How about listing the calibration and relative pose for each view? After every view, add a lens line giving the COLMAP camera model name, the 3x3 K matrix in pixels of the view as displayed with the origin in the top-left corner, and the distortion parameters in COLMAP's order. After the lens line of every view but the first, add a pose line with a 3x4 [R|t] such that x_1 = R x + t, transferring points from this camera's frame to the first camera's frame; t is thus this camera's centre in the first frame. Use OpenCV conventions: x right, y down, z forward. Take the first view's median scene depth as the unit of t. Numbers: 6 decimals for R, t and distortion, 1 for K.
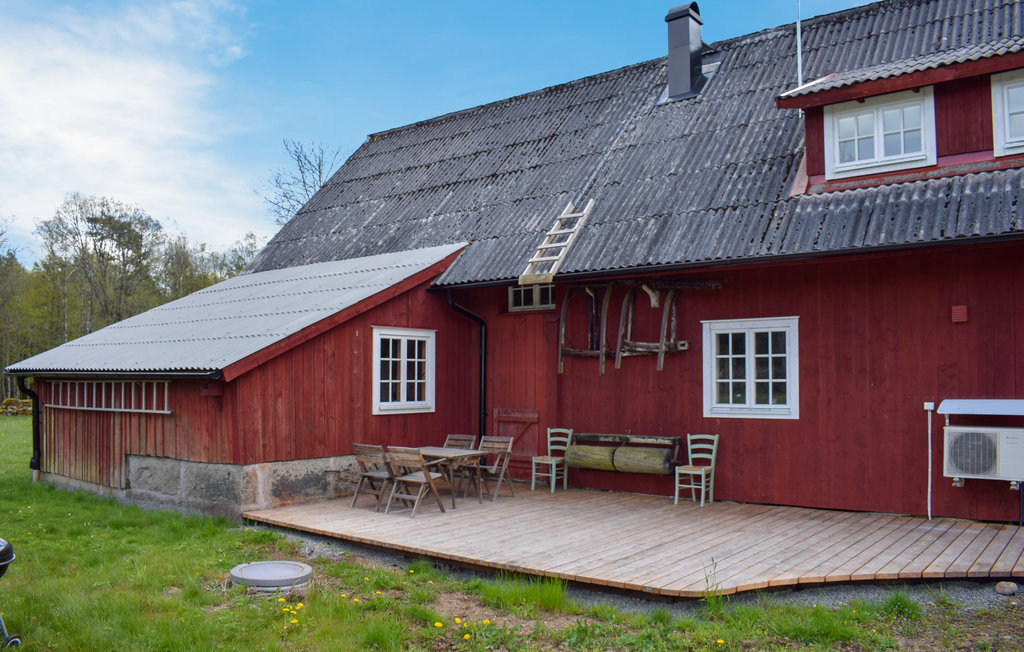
lens RADIAL K [[787.9, 0, 512.9], [0, 787.9, 363.1], [0, 0, 1]] dist [-0.074334, 0.006028]
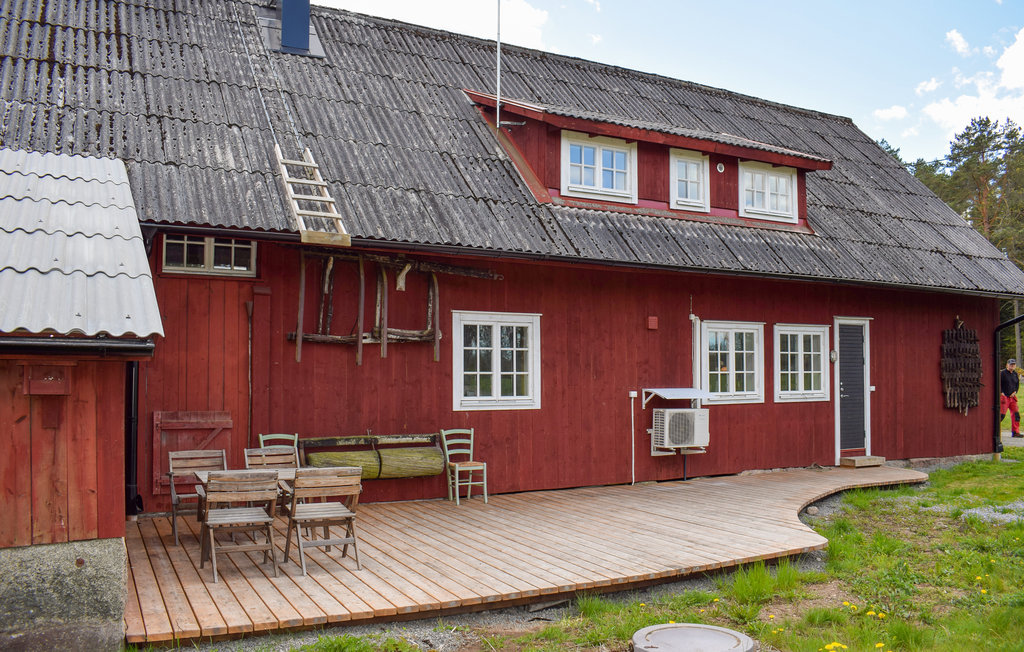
lens RADIAL K [[841.0, 0, 512.0], [0, 841.0, 326.0], [0, 0, 1]] dist [-0.046434, 0.002350]
pose [[0.420436, 0.056526, 0.905560, -0.700815], [-0.023167, 0.998401, -0.051565, 0.017752], [-0.907026, 0.000700, 0.421073, 0.535703]]
